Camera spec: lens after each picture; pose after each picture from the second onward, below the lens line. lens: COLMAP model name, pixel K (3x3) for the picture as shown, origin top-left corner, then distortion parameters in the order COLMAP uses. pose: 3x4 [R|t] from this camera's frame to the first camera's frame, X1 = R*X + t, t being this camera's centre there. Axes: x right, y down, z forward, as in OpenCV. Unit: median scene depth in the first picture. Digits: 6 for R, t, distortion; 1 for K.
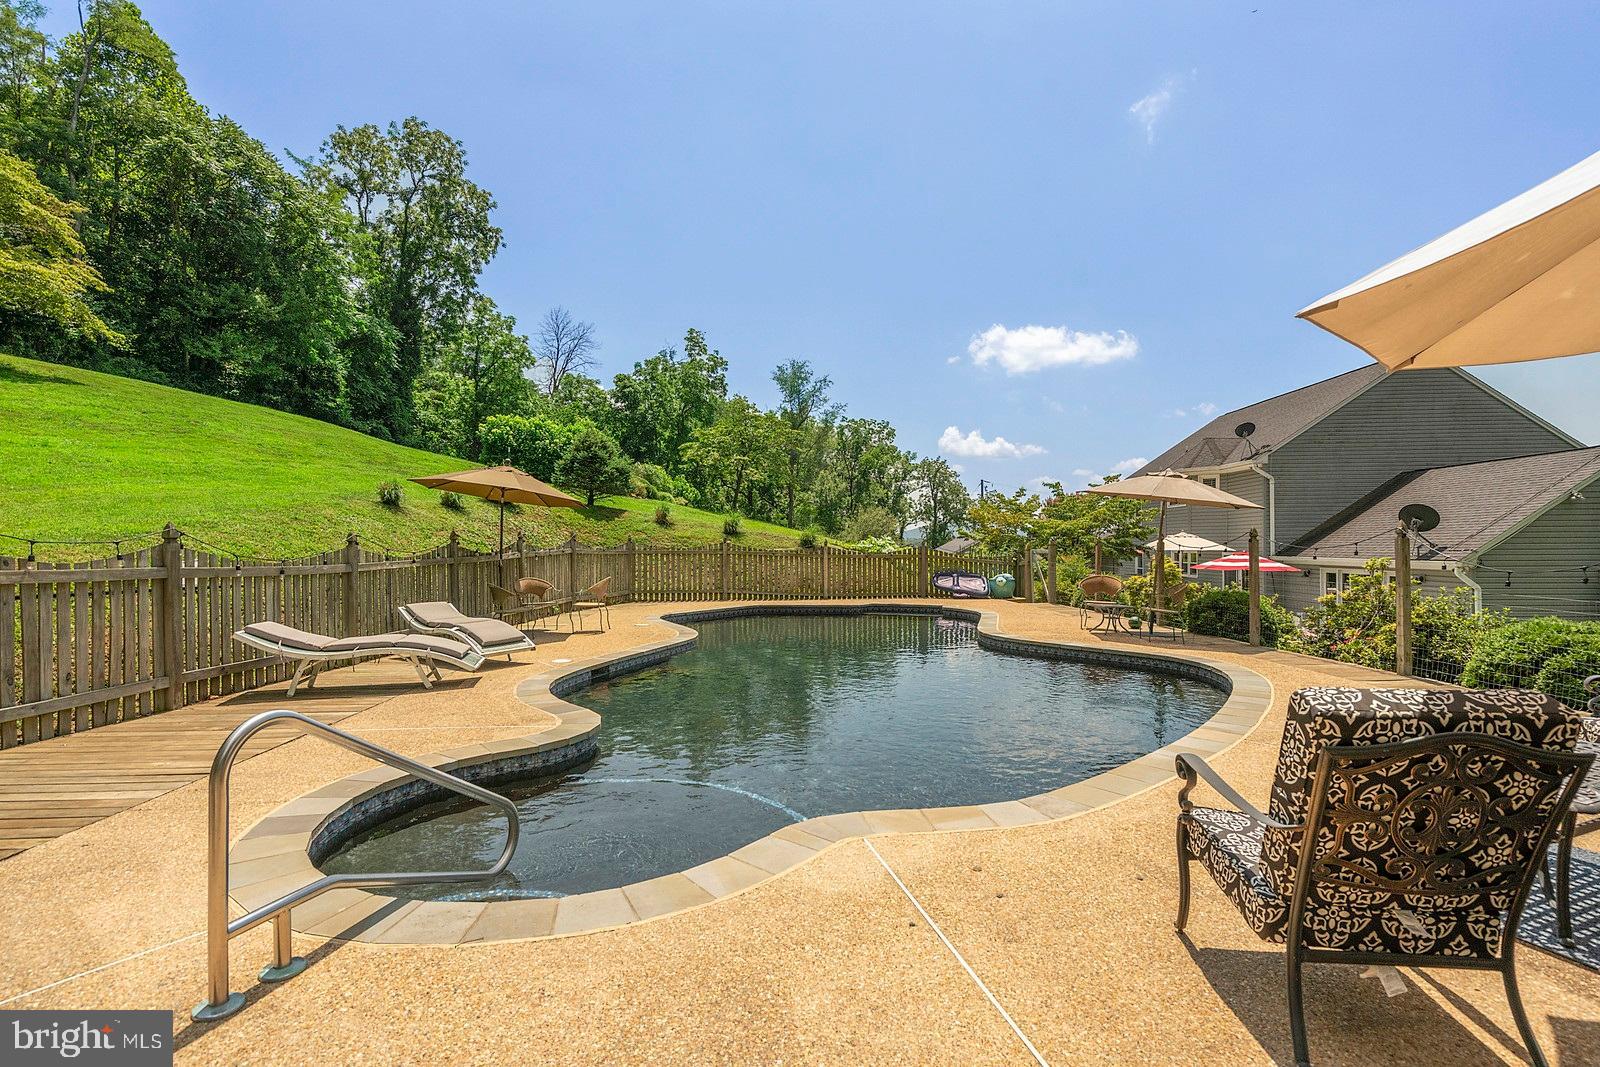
lens RADIAL K [[779.5, 0, 800.0], [0, 779.5, 533.5], [0, 0, 1]] dist [0.013892, 0.000093]
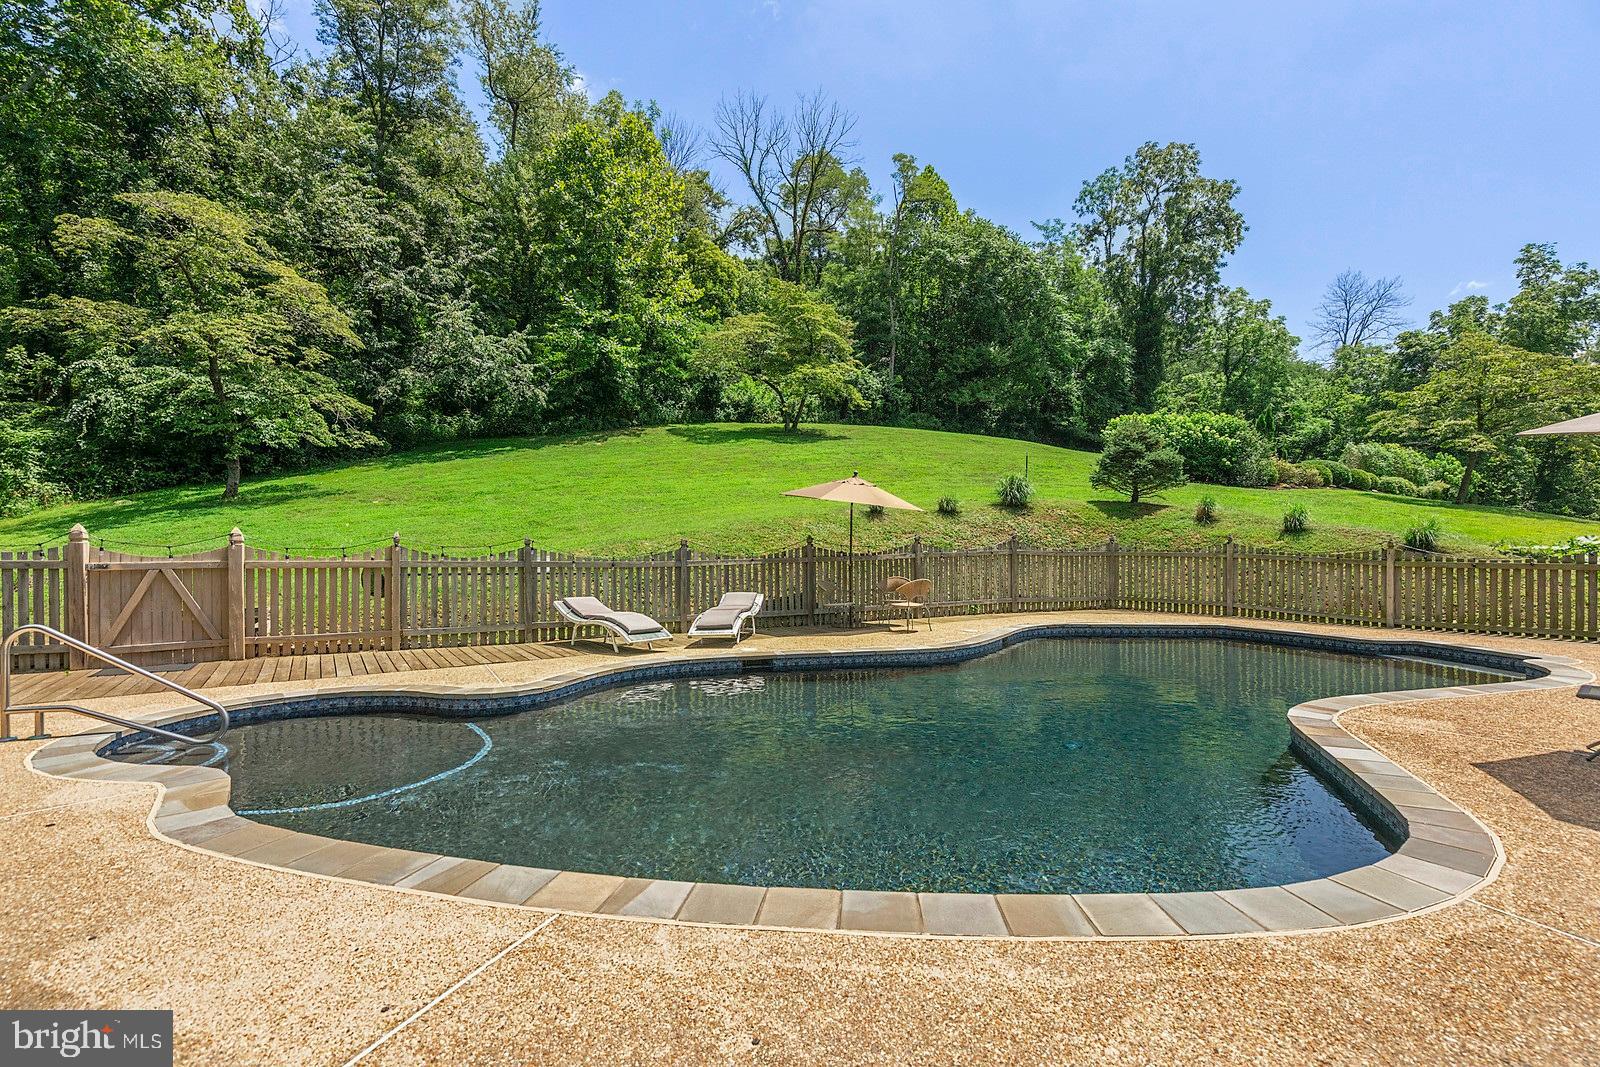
lens RADIAL K [[717.7, 0, 796.3], [0, 717.7, 536.8], [0, 0, 1]] dist [0.002278, 0.000405]
pose [[0.515081, -0.005629, -0.857123, 0.096834], [0.012875, 0.999916, 0.001170, -0.000458], [0.857045, -0.011638, 0.515110, 0.079337]]
